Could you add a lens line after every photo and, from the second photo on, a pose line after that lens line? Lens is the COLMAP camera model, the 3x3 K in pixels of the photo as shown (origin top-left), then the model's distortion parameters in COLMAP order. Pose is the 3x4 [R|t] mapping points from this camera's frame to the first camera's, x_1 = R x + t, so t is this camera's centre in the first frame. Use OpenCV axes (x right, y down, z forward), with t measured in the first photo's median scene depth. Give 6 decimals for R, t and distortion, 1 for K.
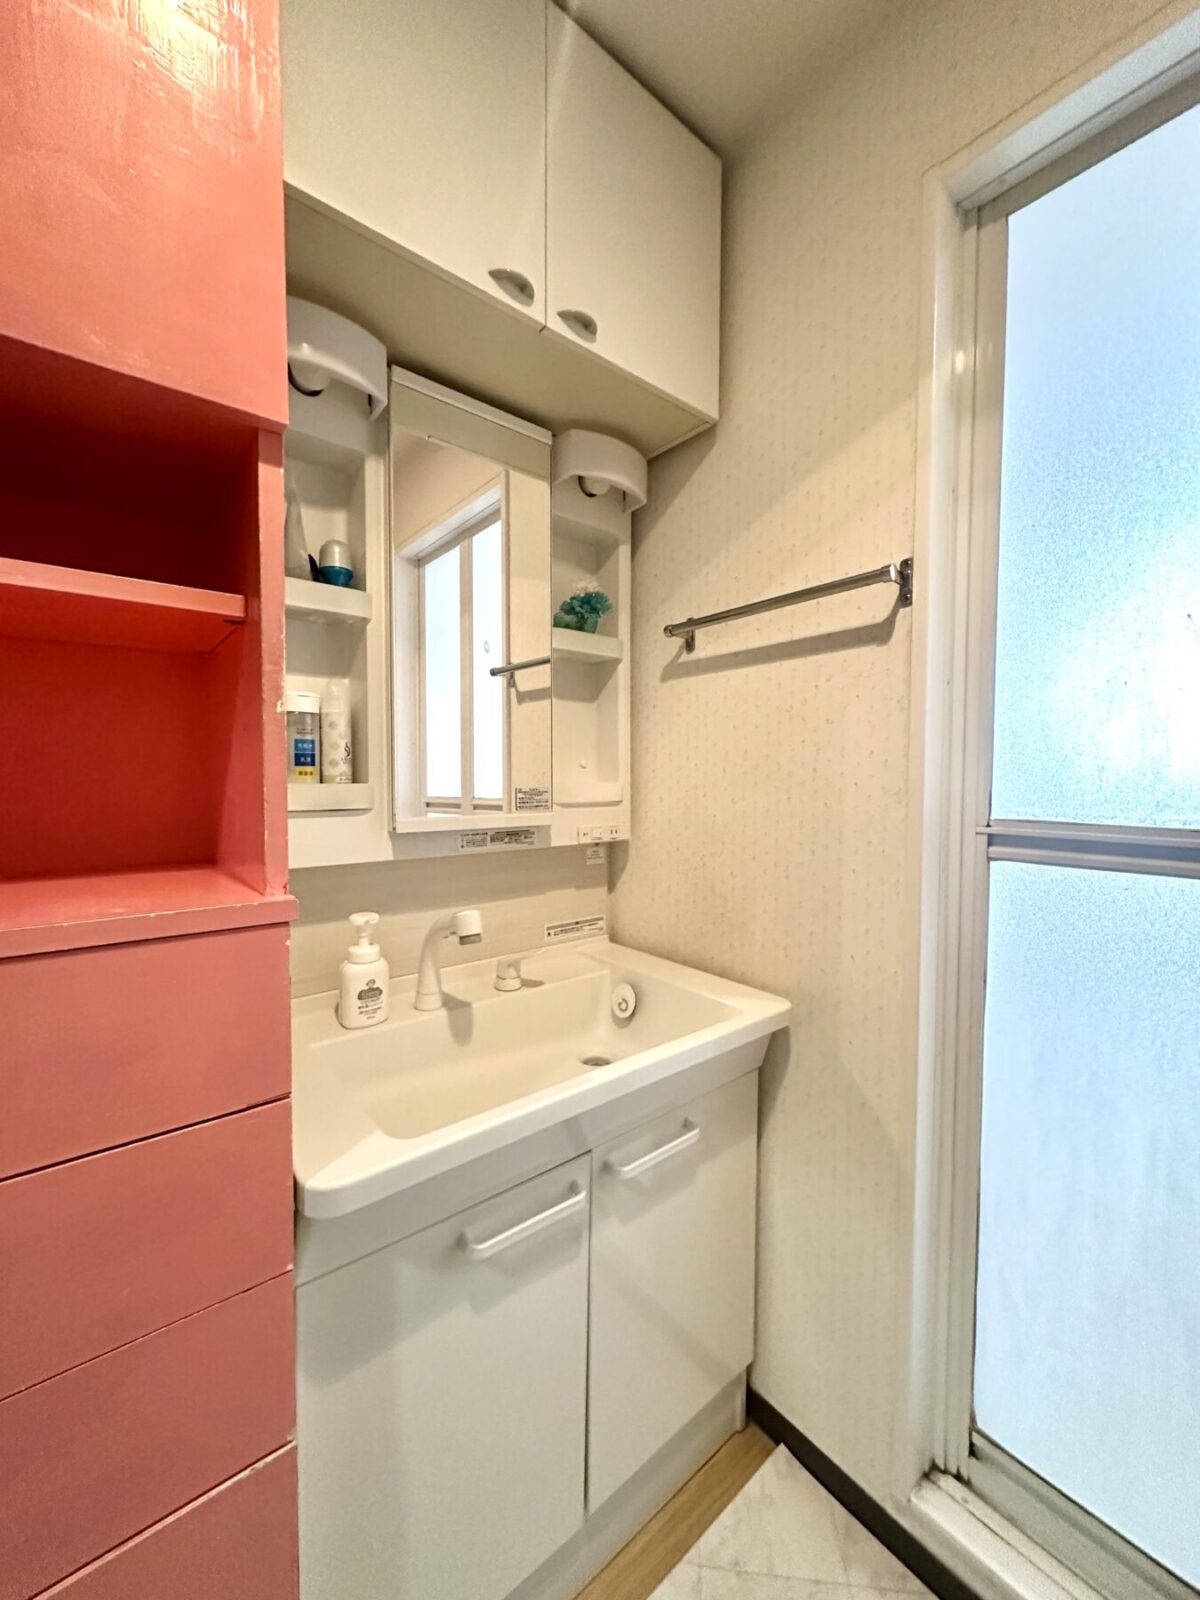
lens RADIAL K [[637.7, 0, 601.0], [0, 637.7, 797.5], [0, 0, 1]] dist [-0.001276, 0.000232]
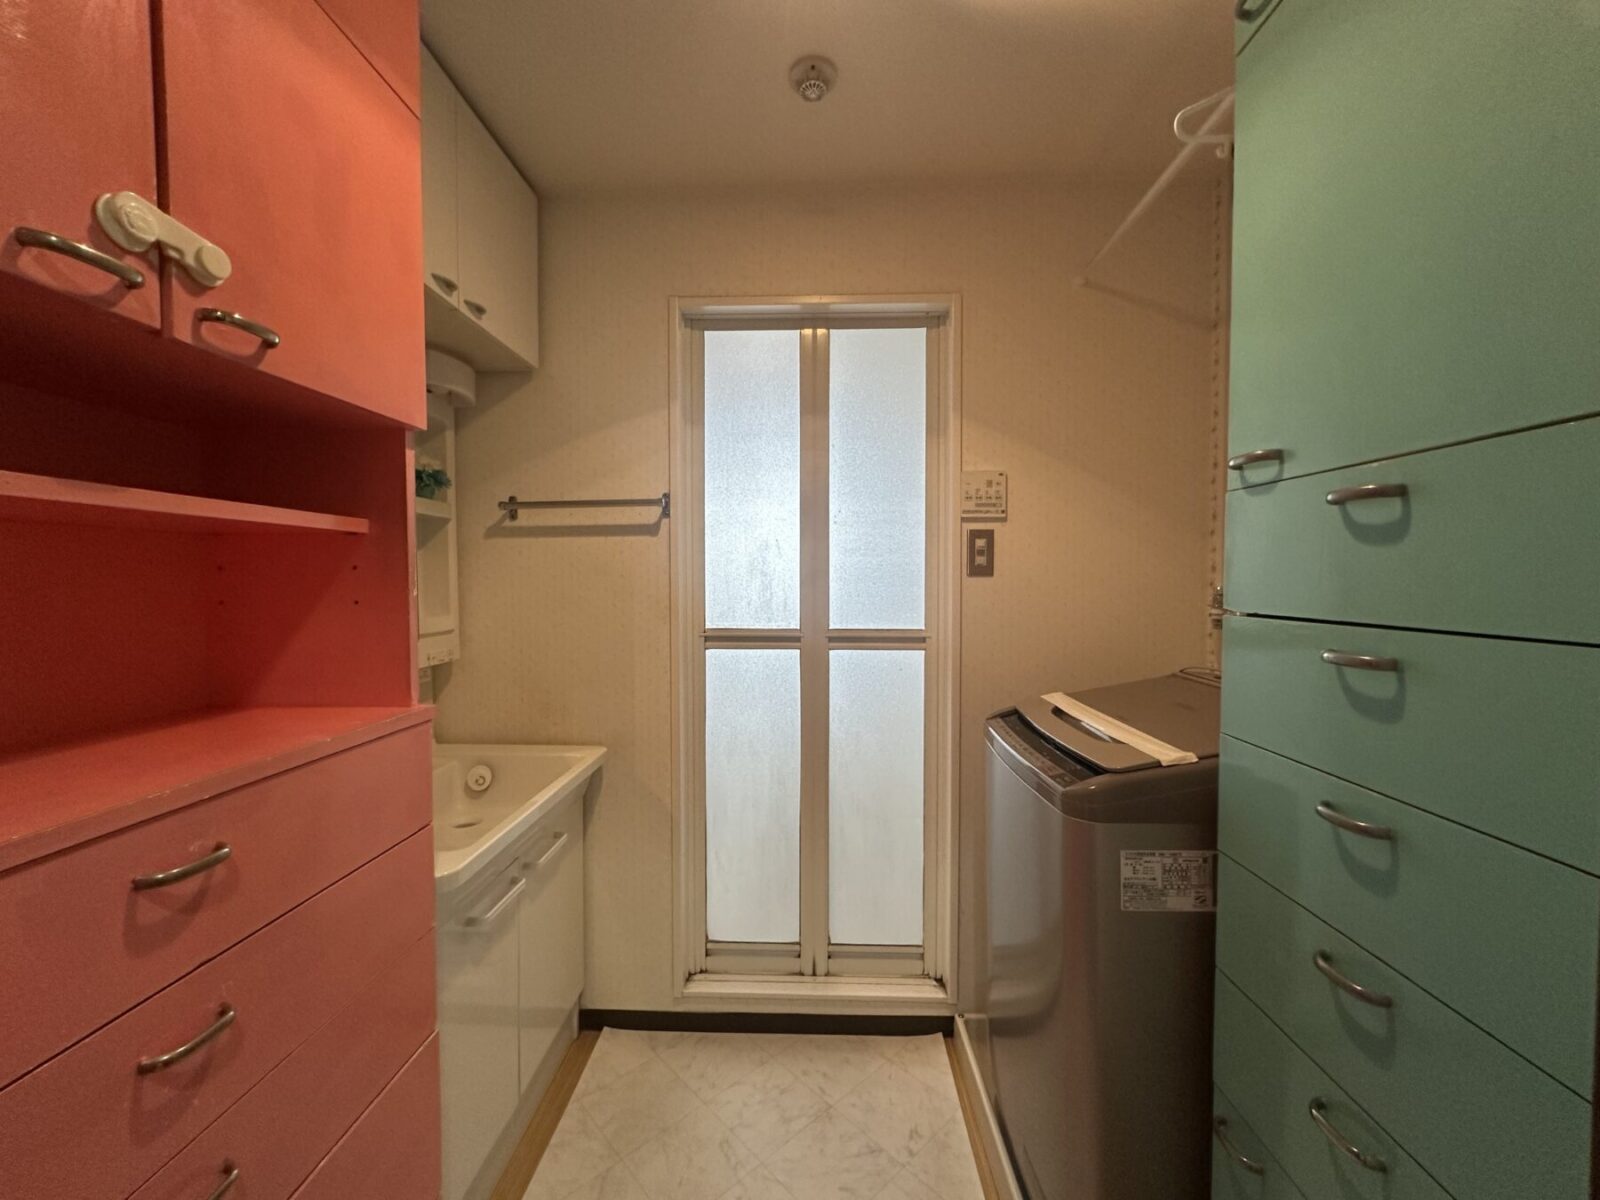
lens RADIAL K [[637.7, 0, 800.0], [0, 637.7, 600.0], [0, 0, 1]] dist [-0.001276, 0.000232]
pose [[0.660861, -0.029365, 0.749934, -0.575454], [0.032195, 0.999424, 0.010763, -0.056473], [-0.749818, 0.017031, 0.661425, -0.453351]]
